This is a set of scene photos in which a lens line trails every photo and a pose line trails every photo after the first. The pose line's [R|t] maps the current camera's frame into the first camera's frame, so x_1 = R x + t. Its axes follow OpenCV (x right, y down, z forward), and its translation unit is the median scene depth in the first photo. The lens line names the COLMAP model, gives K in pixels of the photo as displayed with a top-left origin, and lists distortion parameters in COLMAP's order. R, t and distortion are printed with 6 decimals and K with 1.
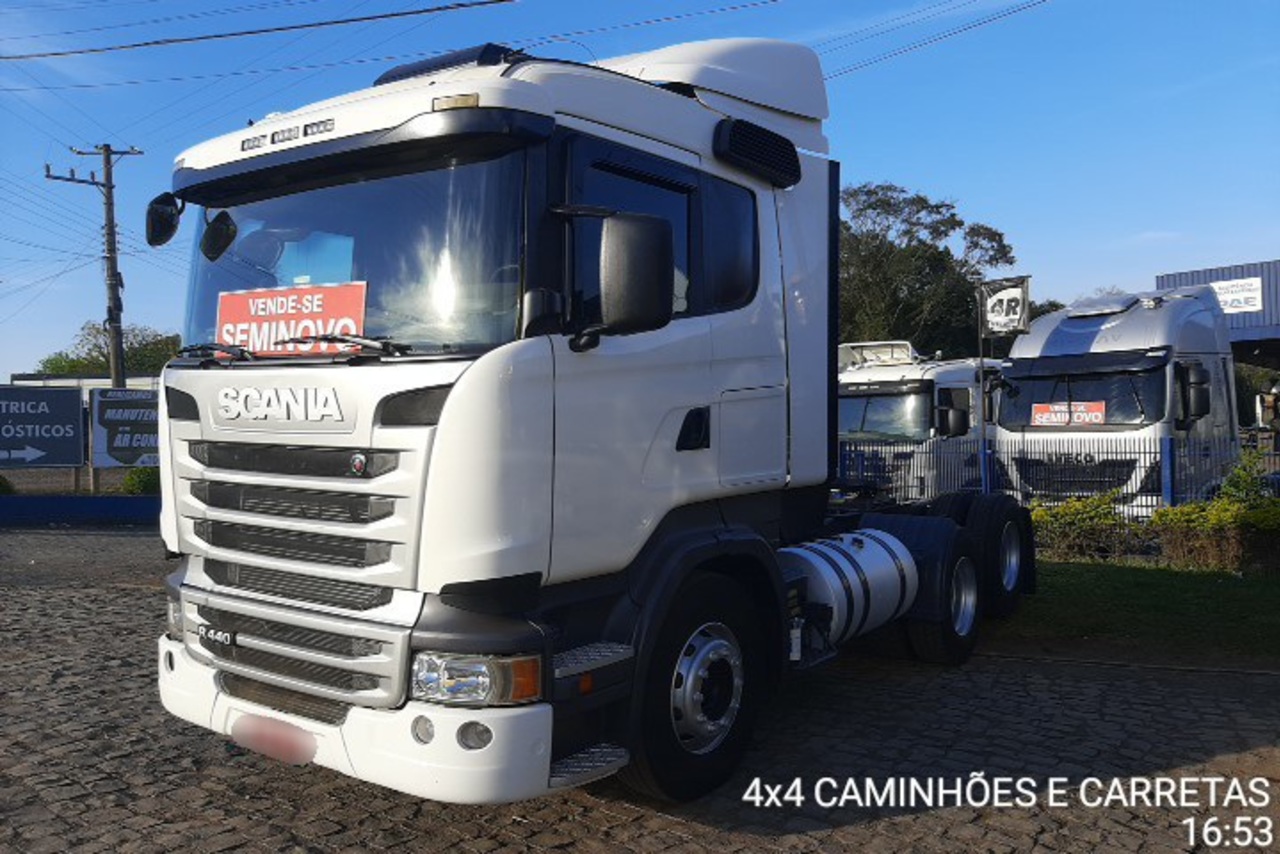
lens RADIAL K [[1050.0, 0, 667.7], [0, 1050.0, 426.8], [0, 0, 1]] dist [0.093208, -0.195075]
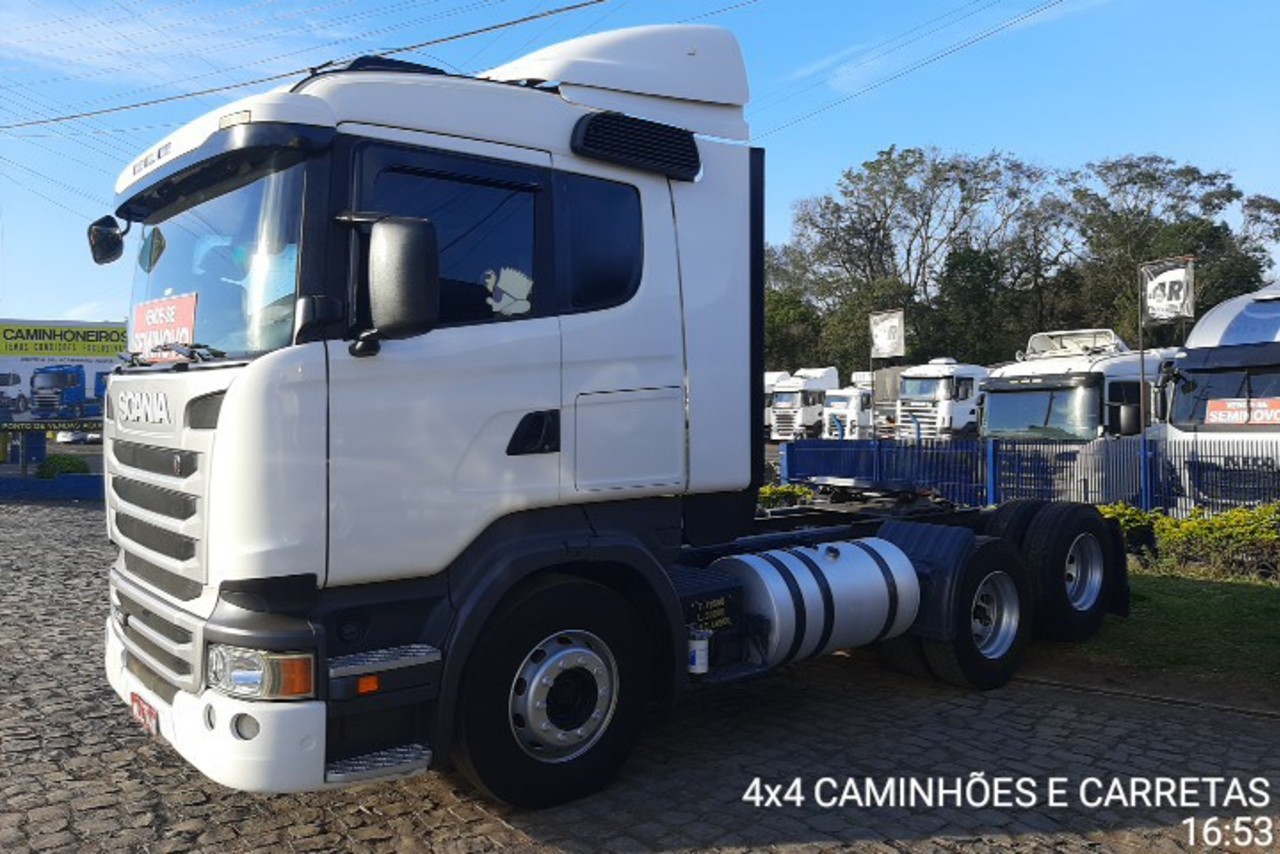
lens RADIAL K [[1050.0, 0, 667.7], [0, 1050.0, 426.8], [0, 0, 1]] dist [0.093208, -0.195075]
pose [[0.966059, 0.007494, -0.258211, 0.145830], [-0.005458, 0.999948, 0.008600, -0.004505], [0.258262, -0.006899, 0.966050, 0.029726]]
